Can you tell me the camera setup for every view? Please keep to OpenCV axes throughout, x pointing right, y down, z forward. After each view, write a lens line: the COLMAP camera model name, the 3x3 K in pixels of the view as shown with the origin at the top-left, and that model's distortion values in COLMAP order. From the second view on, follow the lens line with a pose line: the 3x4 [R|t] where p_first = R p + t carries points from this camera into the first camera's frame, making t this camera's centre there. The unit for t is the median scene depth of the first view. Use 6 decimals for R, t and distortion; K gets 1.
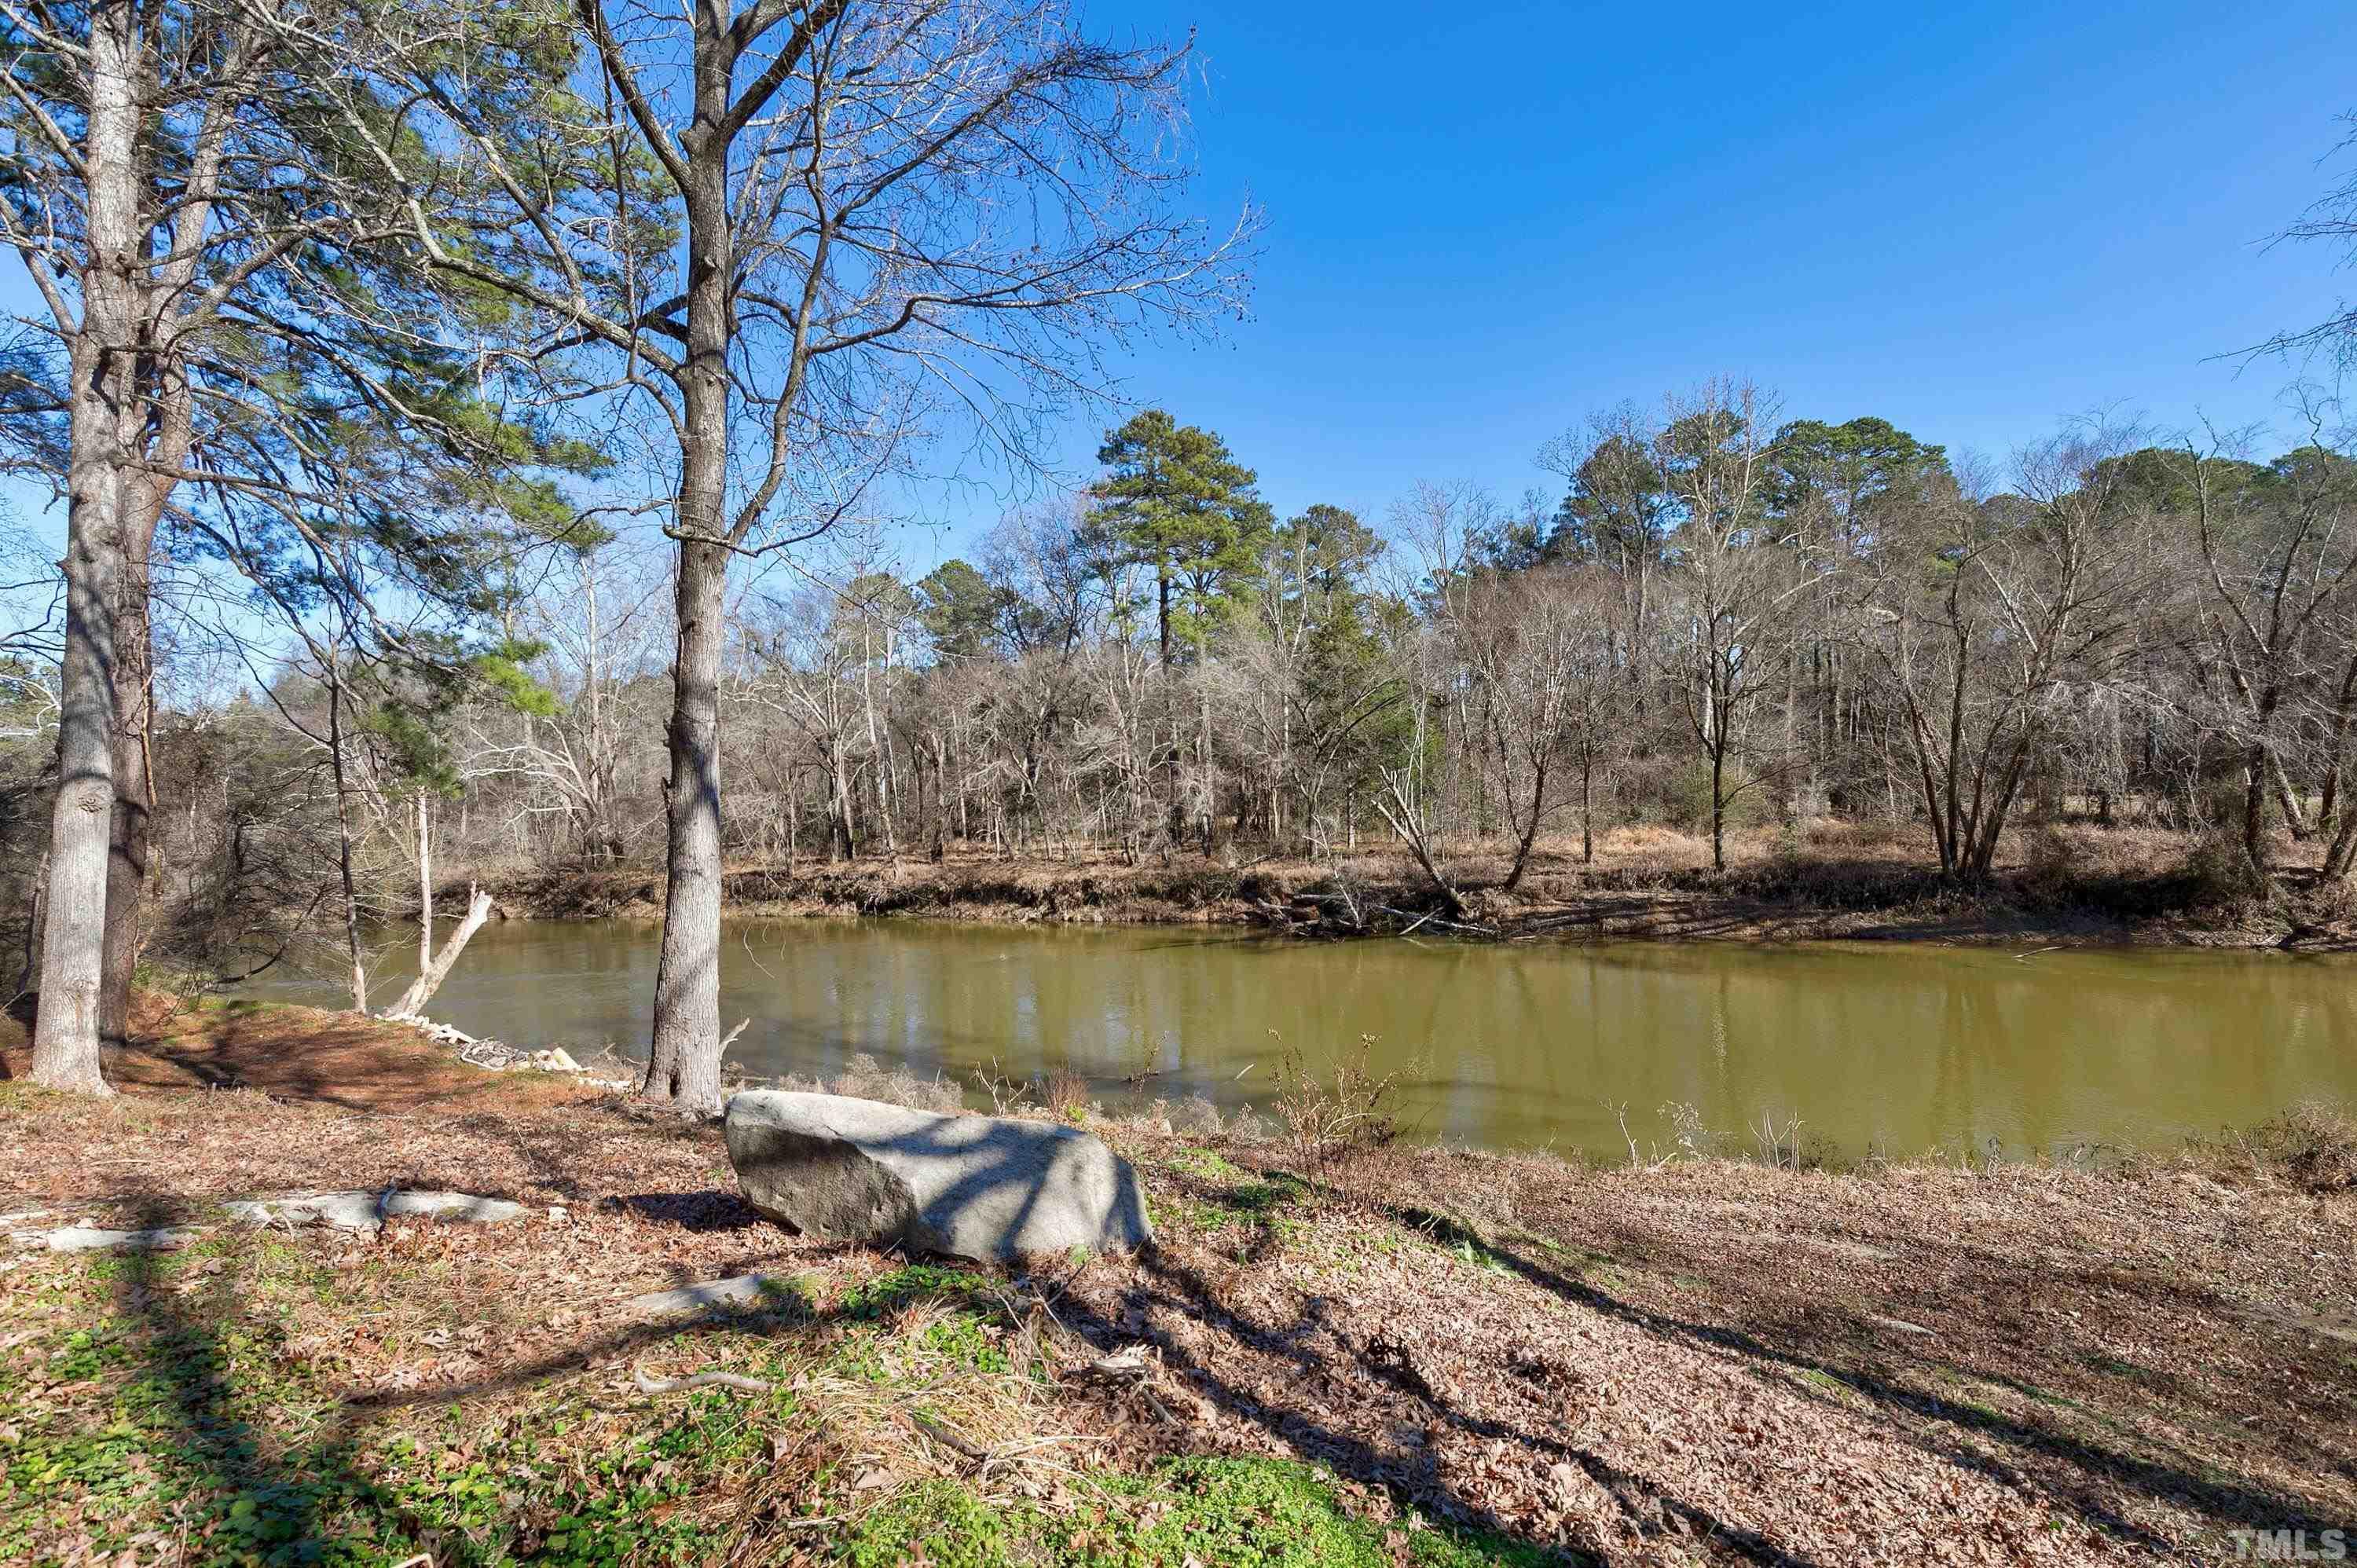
lens RADIAL K [[1055.8, 0, 1180.2], [0, 1055.8, 797.2], [0, 0, 1]] dist [0.009723, -0.001226]
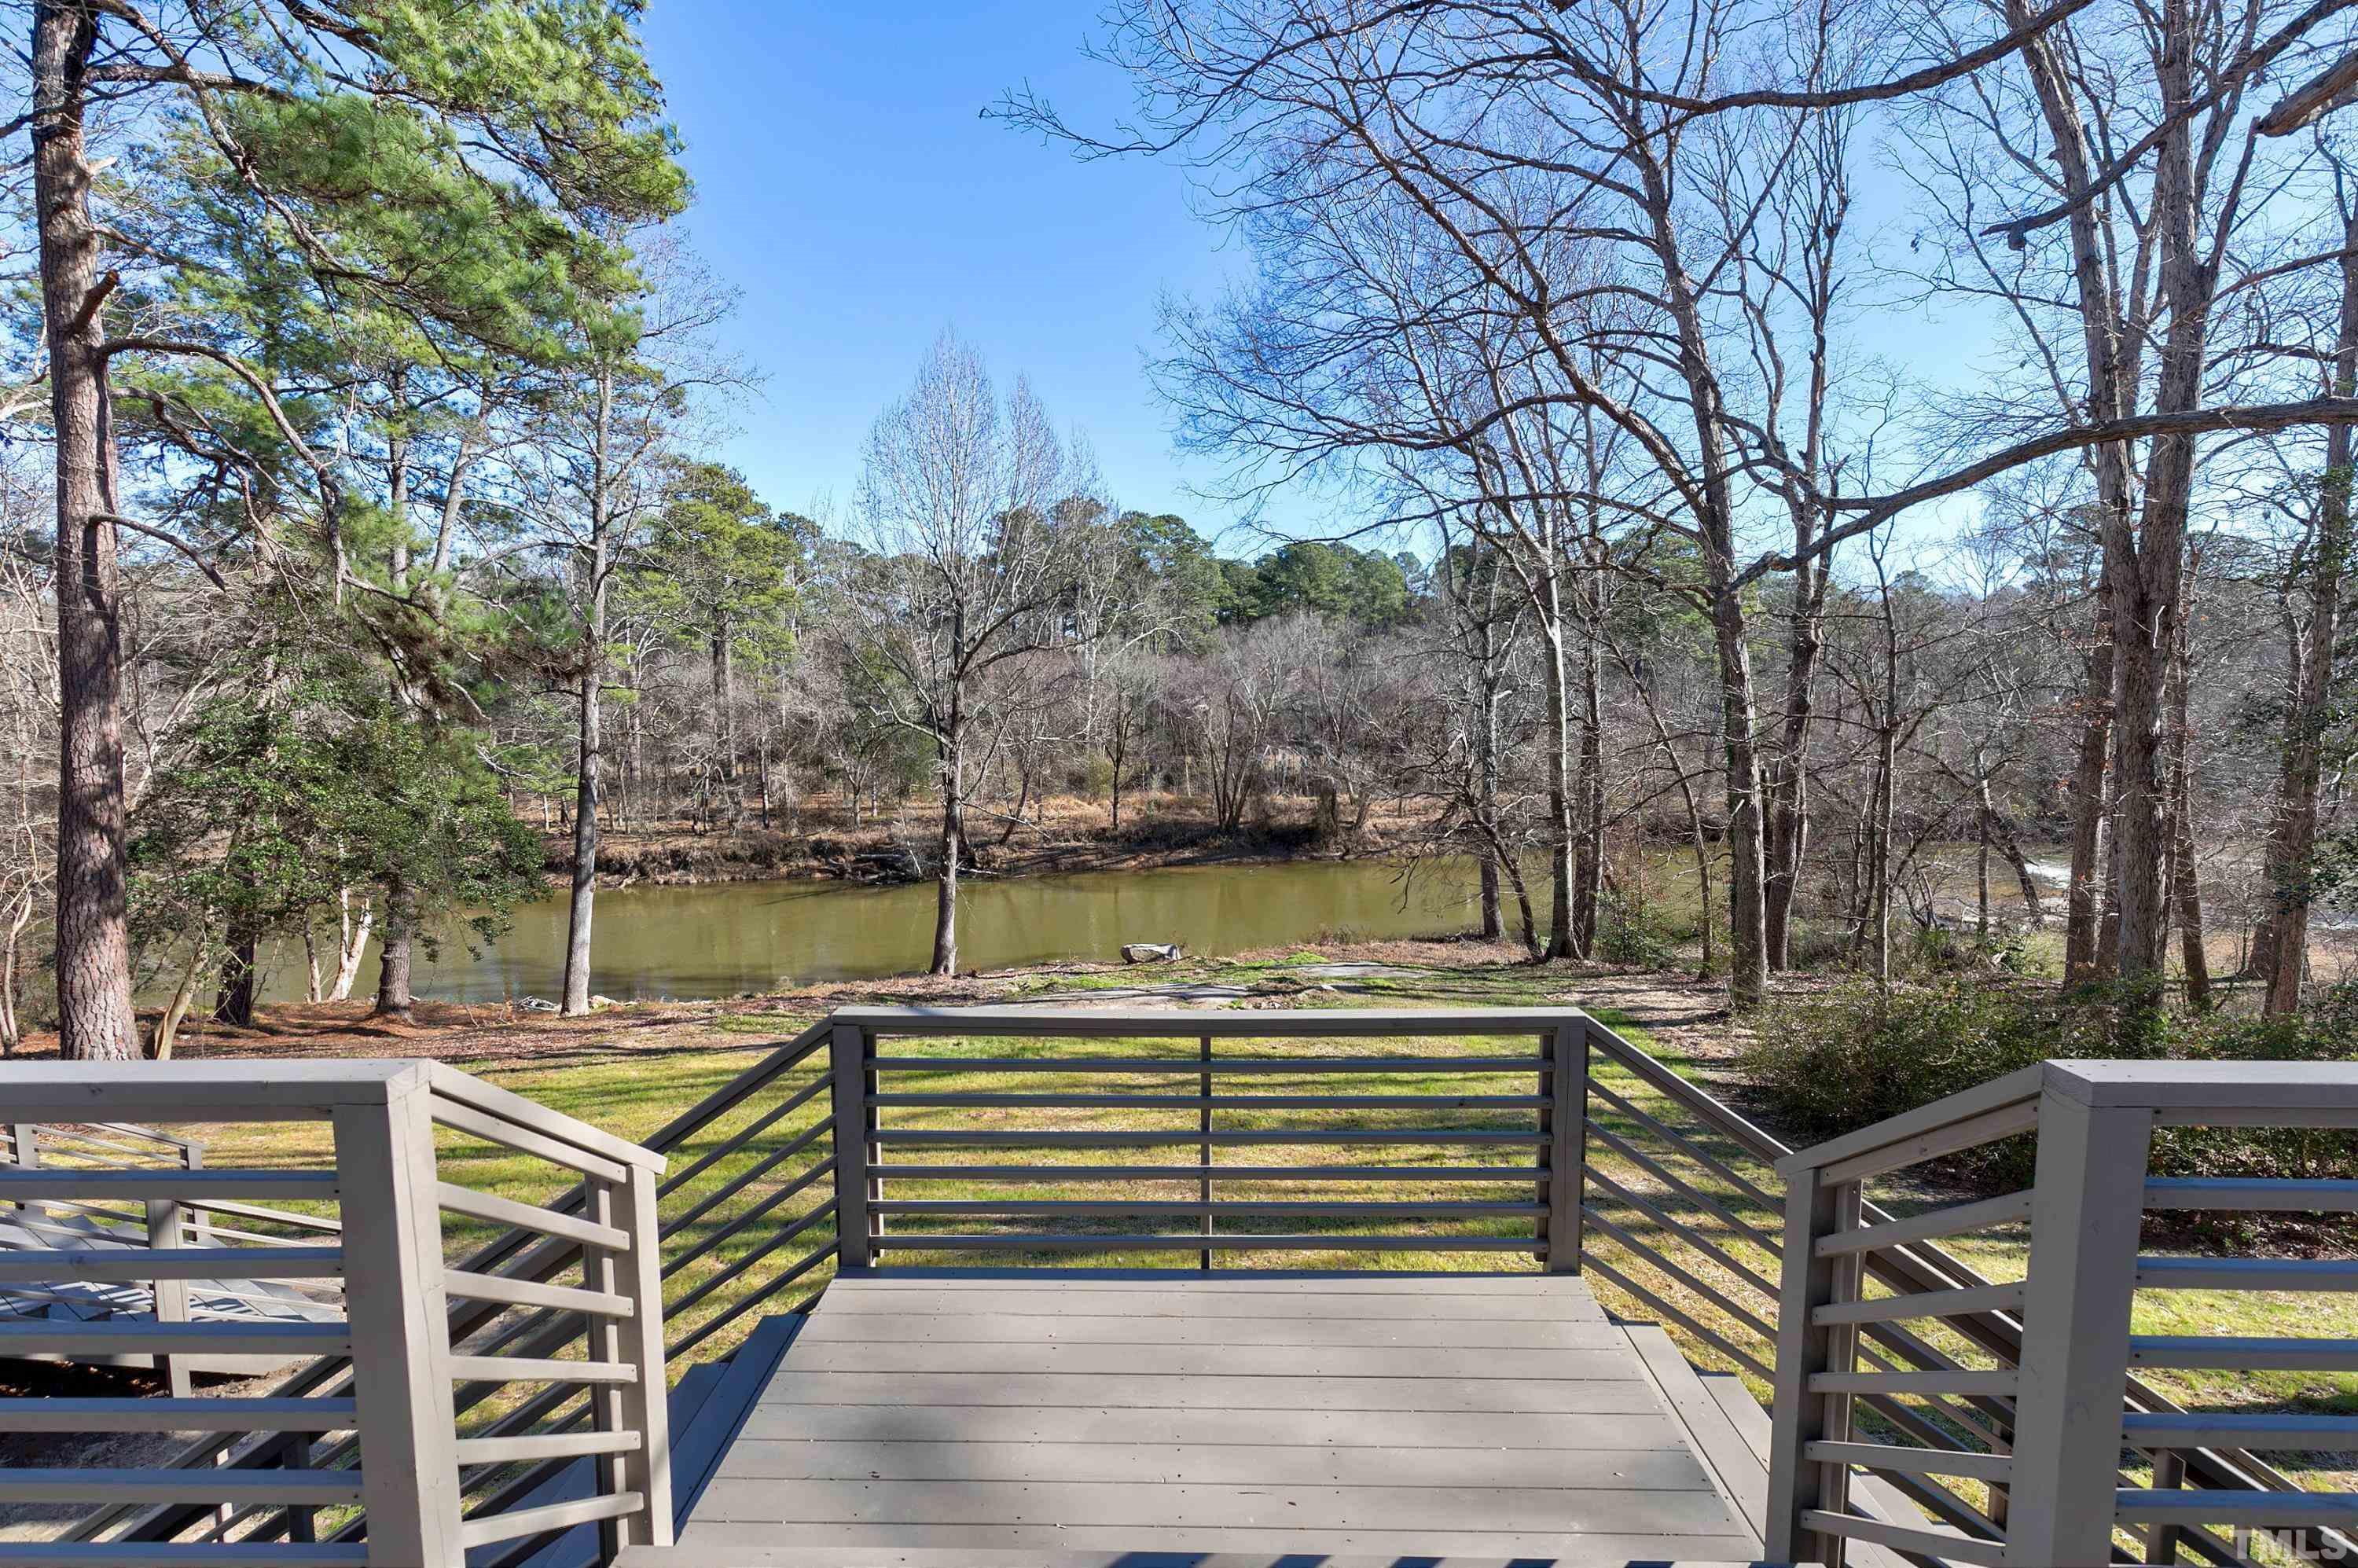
lens RADIAL K [[1020.8, 0, 1179.0], [0, 1020.8, 784.0], [0, 0, 1]] dist [0.012636, -0.000068]
pose [[0.813800, -0.015722, 0.580932, -0.370894], [-0.021606, 0.998124, 0.057280, -0.100438], [-0.580743, -0.059166, 0.811934, -0.406450]]
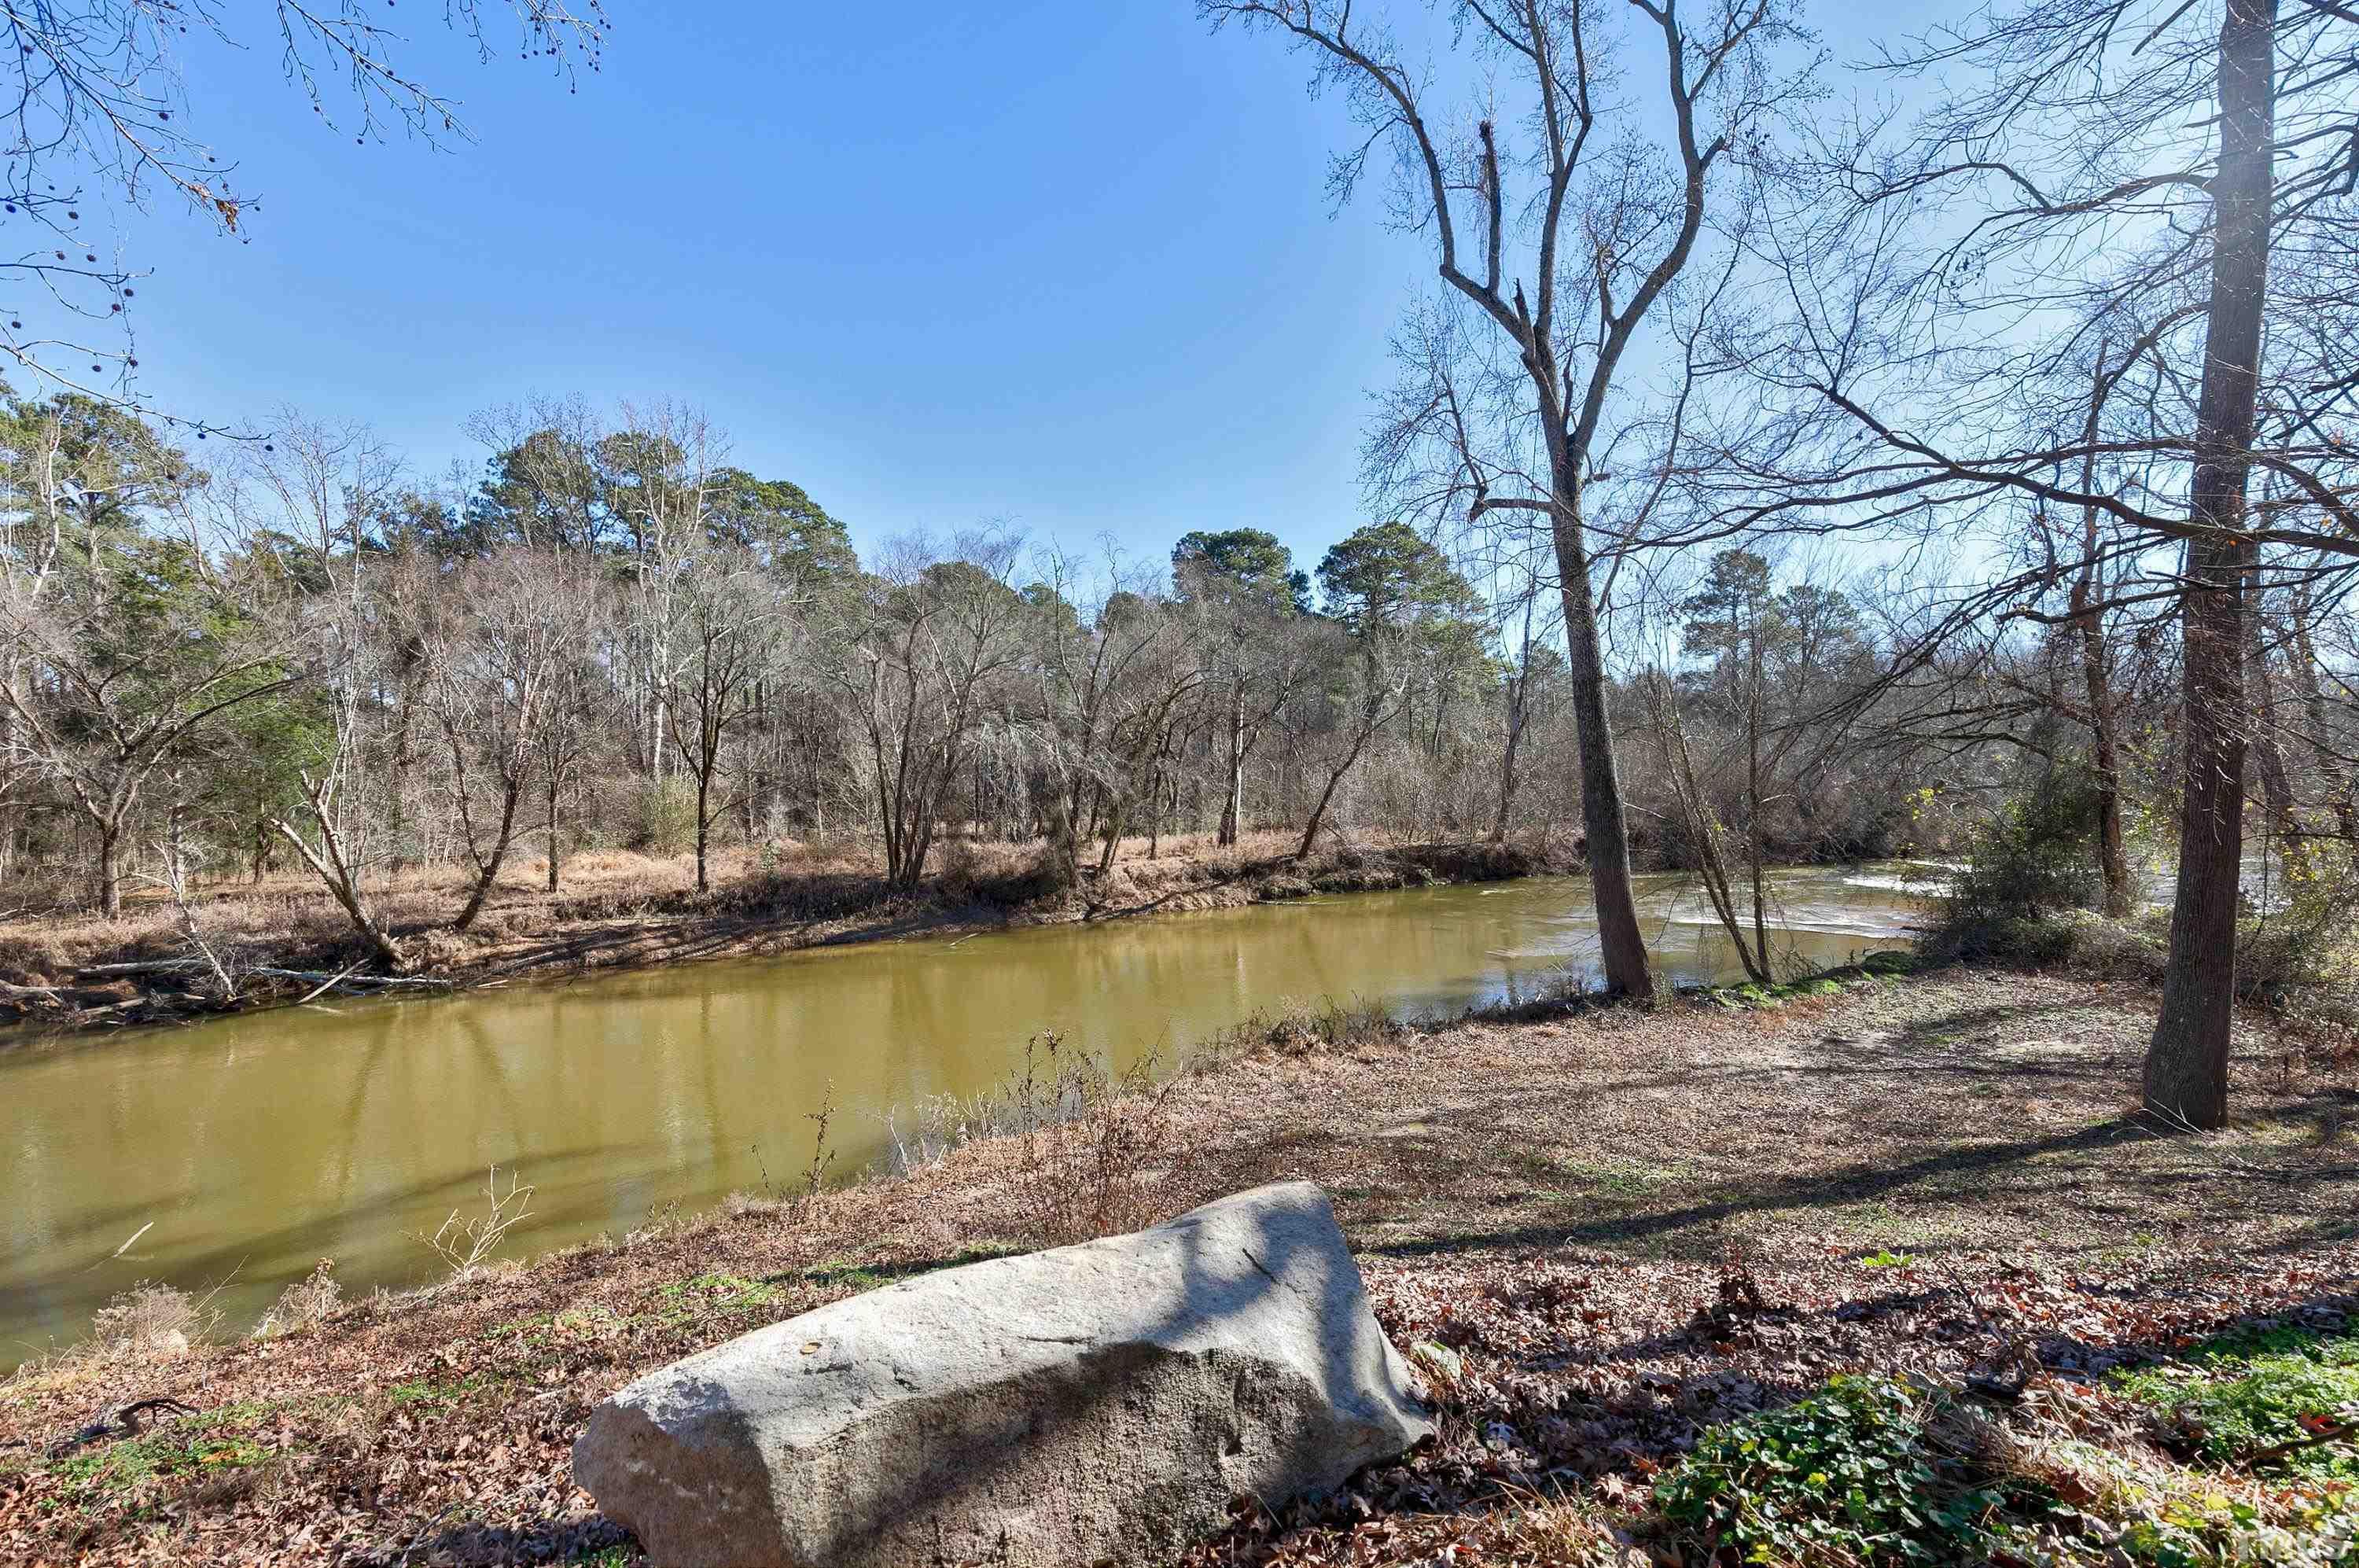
lens RADIAL K [[1056.8, 0, 1181.2], [0, 1056.8, 797.2], [0, 0, 1]] dist [0.009723, -0.001226]
pose [[0.565805, 0.016983, 0.824364, -0.058028], [0.007267, 0.999646, -0.025582, 0.009414], [-0.824507, 0.020465, 0.565482, 0.062676]]
